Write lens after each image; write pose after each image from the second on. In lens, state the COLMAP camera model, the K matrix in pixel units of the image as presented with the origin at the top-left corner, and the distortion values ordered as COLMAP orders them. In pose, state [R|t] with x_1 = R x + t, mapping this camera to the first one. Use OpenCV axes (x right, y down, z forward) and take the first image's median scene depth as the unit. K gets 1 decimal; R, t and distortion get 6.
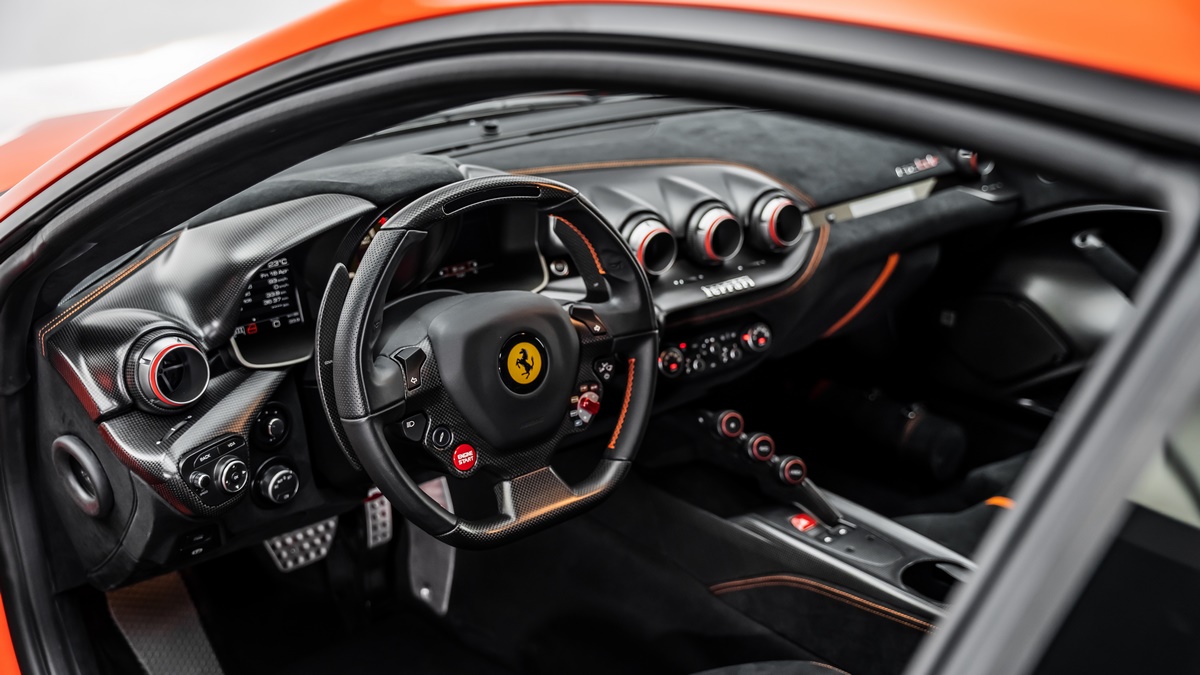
lens RADIAL K [[1345.5, 0, 597.5], [0, 1345.5, 336.9], [0, 0, 1]] dist [0.007182, 0.000000]
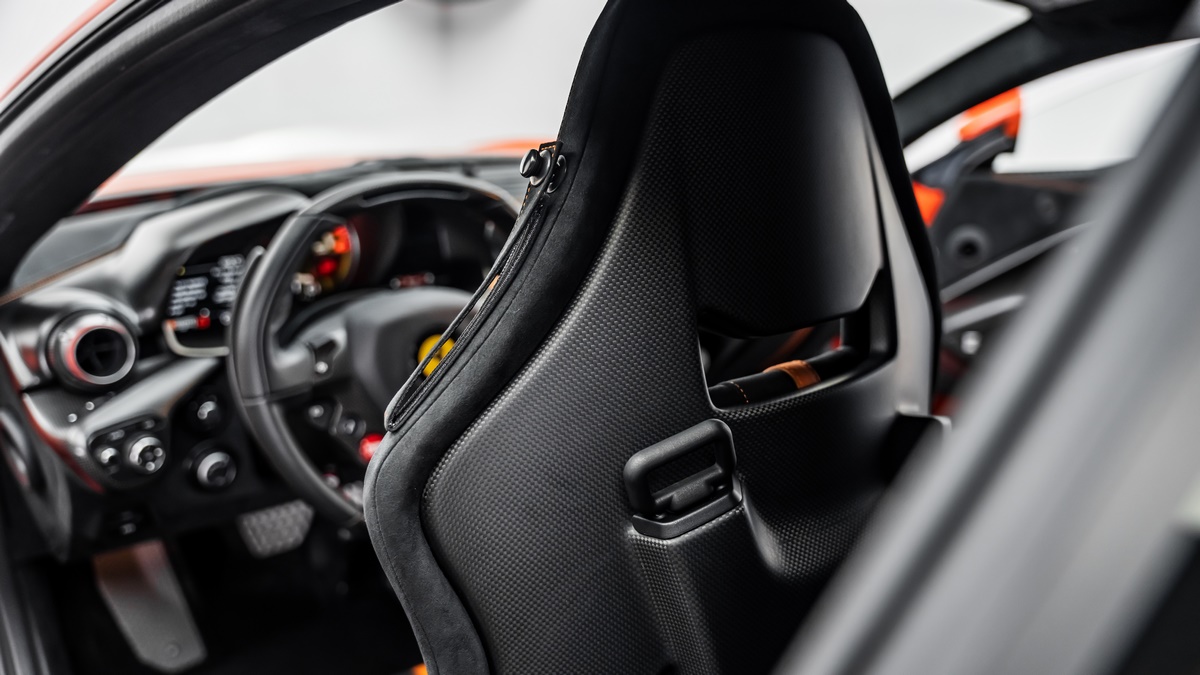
lens RADIAL K [[1003.8, 0, 608.3], [0, 1003.8, 343.5], [0, 0, 1]] dist [-0.006809, -0.004574]
pose [[0.998813, 0.038361, -0.030010, 0.087931], [-0.039862, 0.997896, -0.051136, 0.038497], [0.027985, 0.052272, 0.998241, 0.213763]]
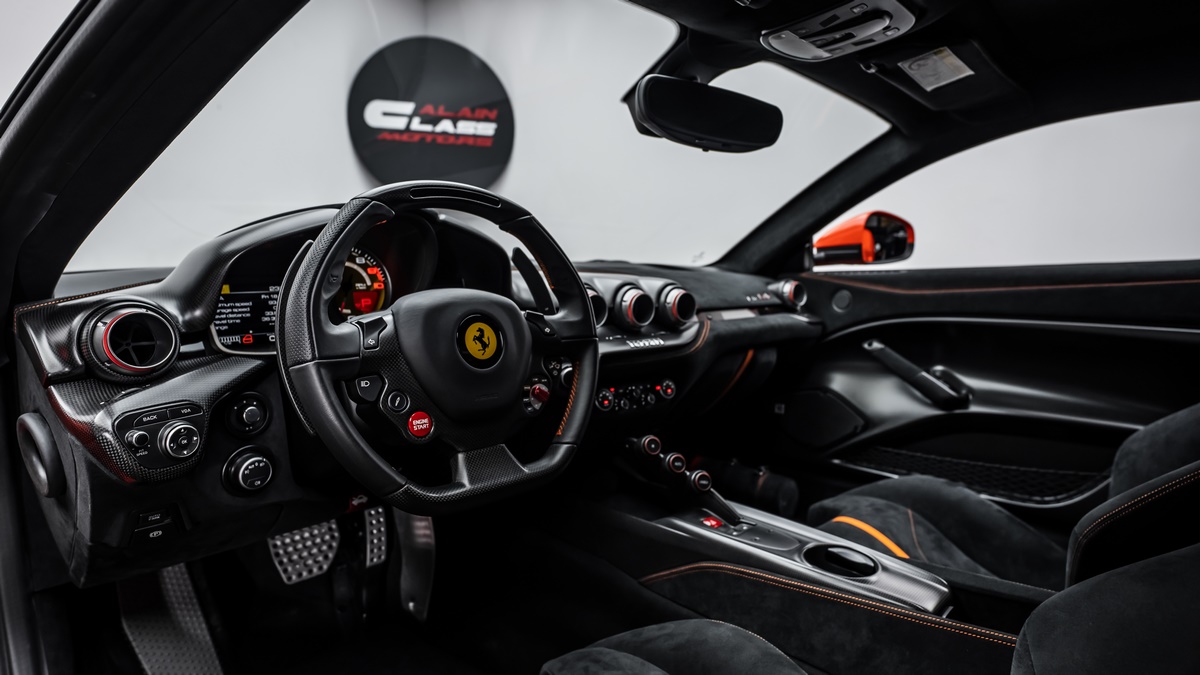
lens RADIAL K [[657.9, 0, 605.1], [0, 657.9, 337.8], [0, 0, 1]] dist [0.007995, -0.004999]
pose [[0.996268, 0.006393, 0.086075, 0.000432], [0.015407, 0.968064, -0.250231, 0.137940], [-0.084926, 0.250623, 0.964353, 0.422617]]
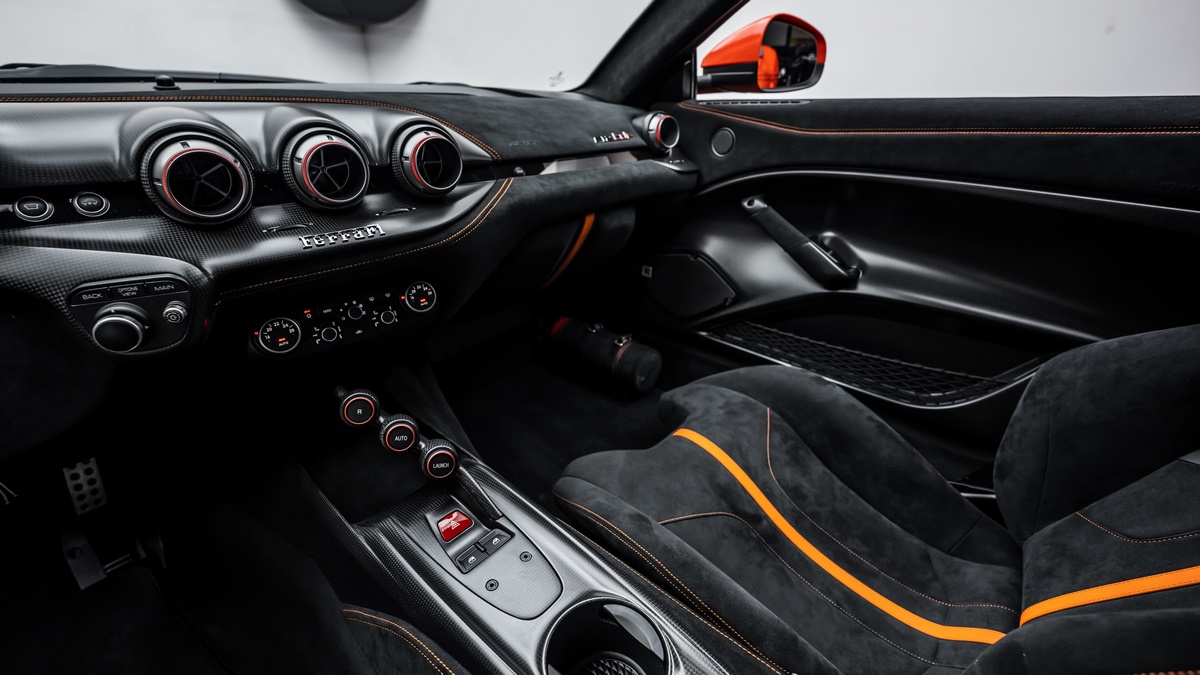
lens RADIAL K [[470.1, 0, 609.7], [0, 470.1, 336.7], [0, 0, 1]] dist [-0.028244, -0.000256]
pose [[0.990695, -0.042057, 0.129442, 0.241118], [0.026793, 0.992714, 0.117478, -0.007761], [-0.133440, -0.112917, 0.984603, 0.807254]]
